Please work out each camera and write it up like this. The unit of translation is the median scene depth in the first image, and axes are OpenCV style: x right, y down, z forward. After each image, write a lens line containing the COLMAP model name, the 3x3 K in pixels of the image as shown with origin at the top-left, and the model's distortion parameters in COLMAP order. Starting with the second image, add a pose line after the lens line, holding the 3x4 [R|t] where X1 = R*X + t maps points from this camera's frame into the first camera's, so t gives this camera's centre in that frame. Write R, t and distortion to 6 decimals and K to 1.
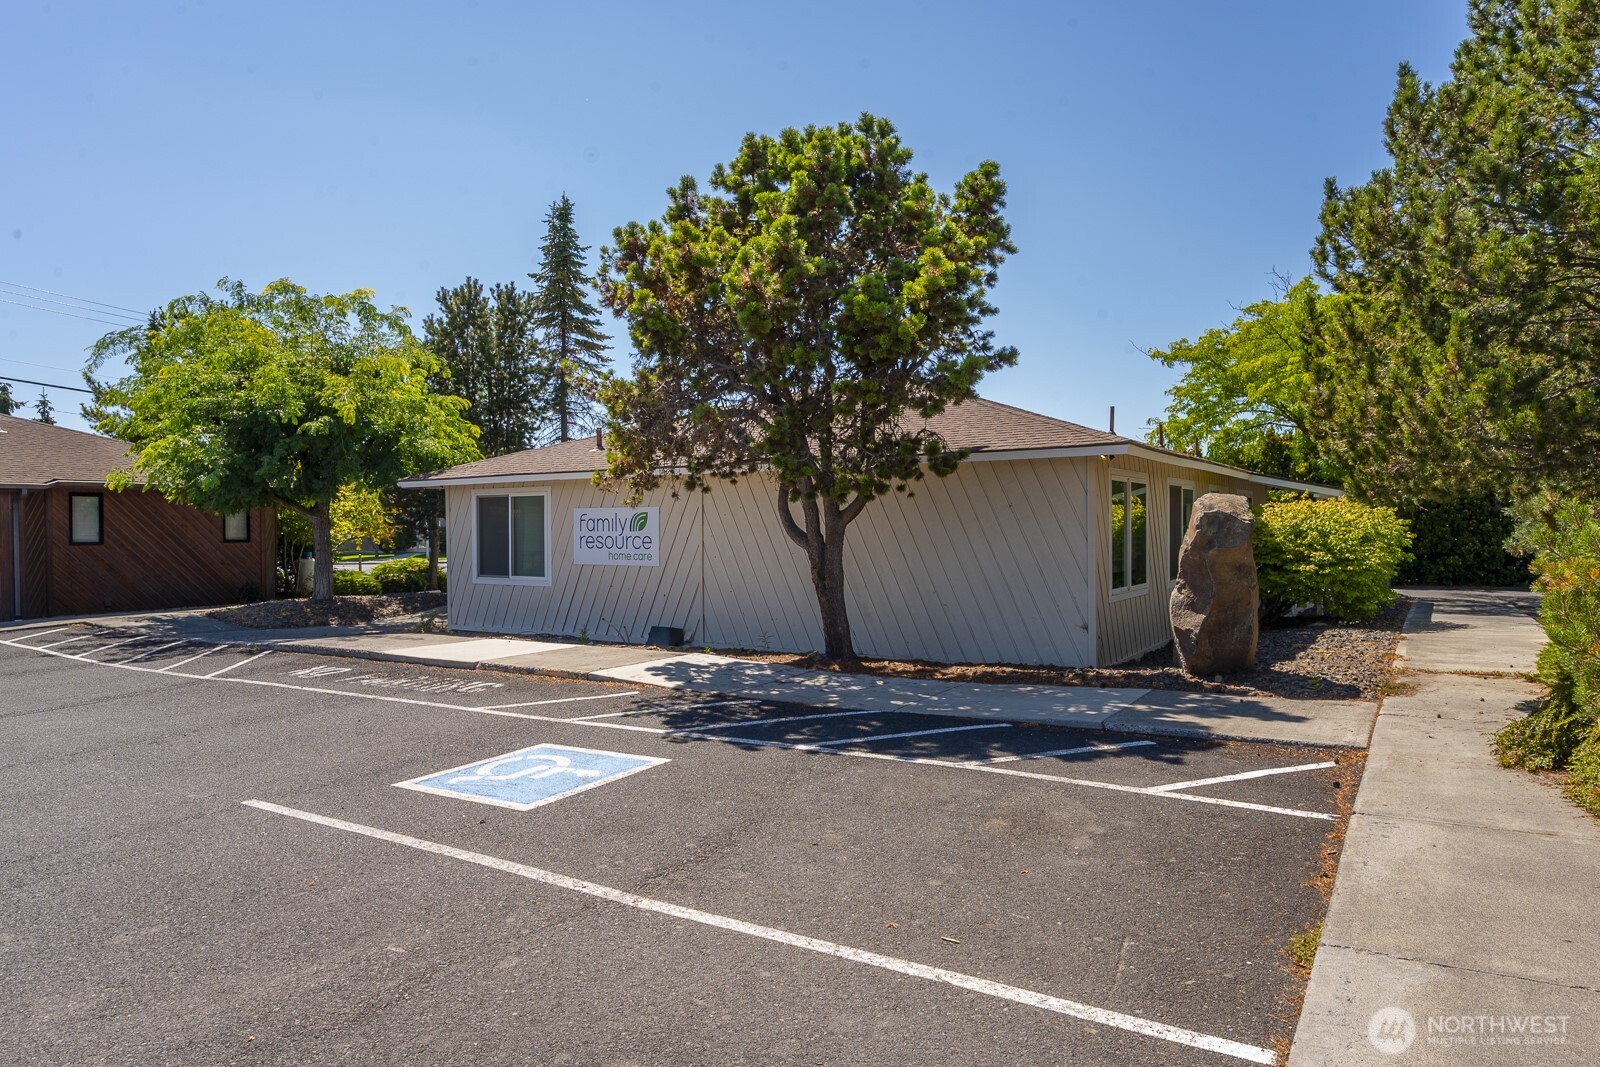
lens RADIAL K [[972.2, 0, 801.8], [0, 972.2, 532.8], [0, 0, 1]] dist [-0.000329, 0.000006]
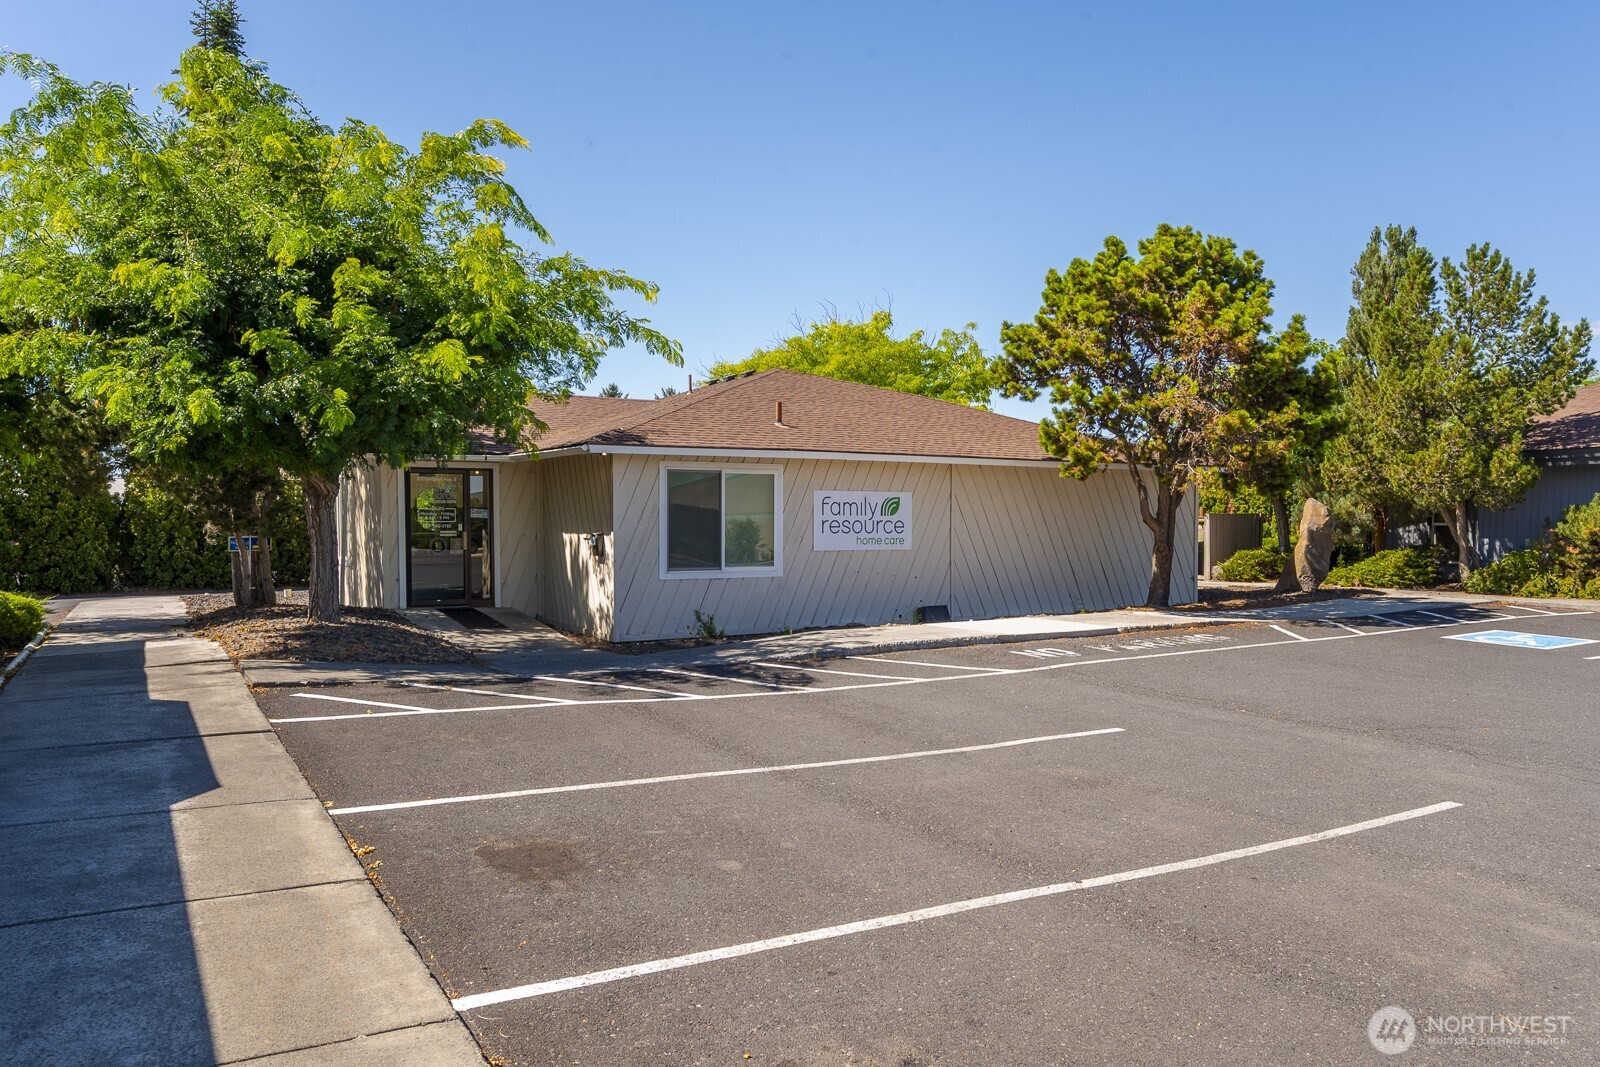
lens RADIAL K [[1076.3, 0, 810.5], [0, 1076.3, 550.3], [0, 0, 1]] dist [0.020084, -0.006229]
pose [[0.445153, -0.019625, 0.895240, -1.169140], [-0.003568, 0.999713, 0.023690, 0.007870], [-0.895448, -0.013740, 0.444955, 0.558778]]
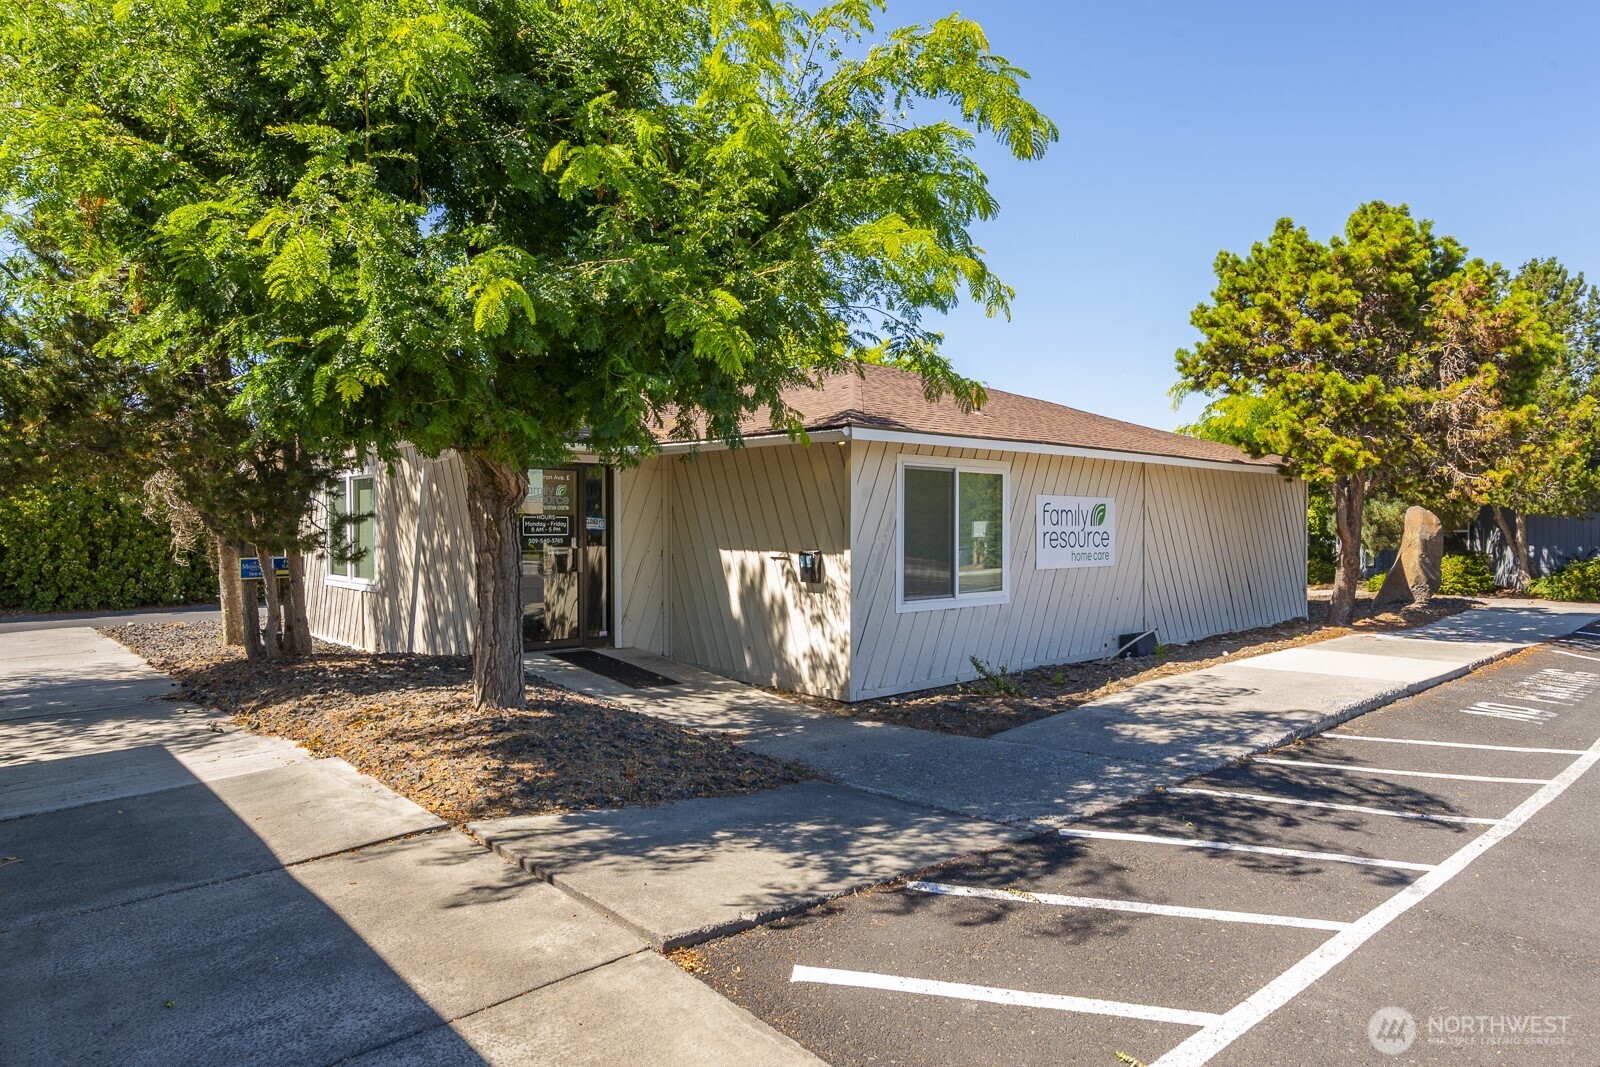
lens RADIAL K [[925.1, 0, 810.5], [0, 925.1, 531.2], [0, 0, 1]] dist [0.000546, 0.003598]
pose [[0.264436, -0.003240, 0.964398, -0.975151], [-0.002284, 0.999989, 0.003986, 0.000374], [-0.964401, -0.003256, 0.264425, 0.996968]]
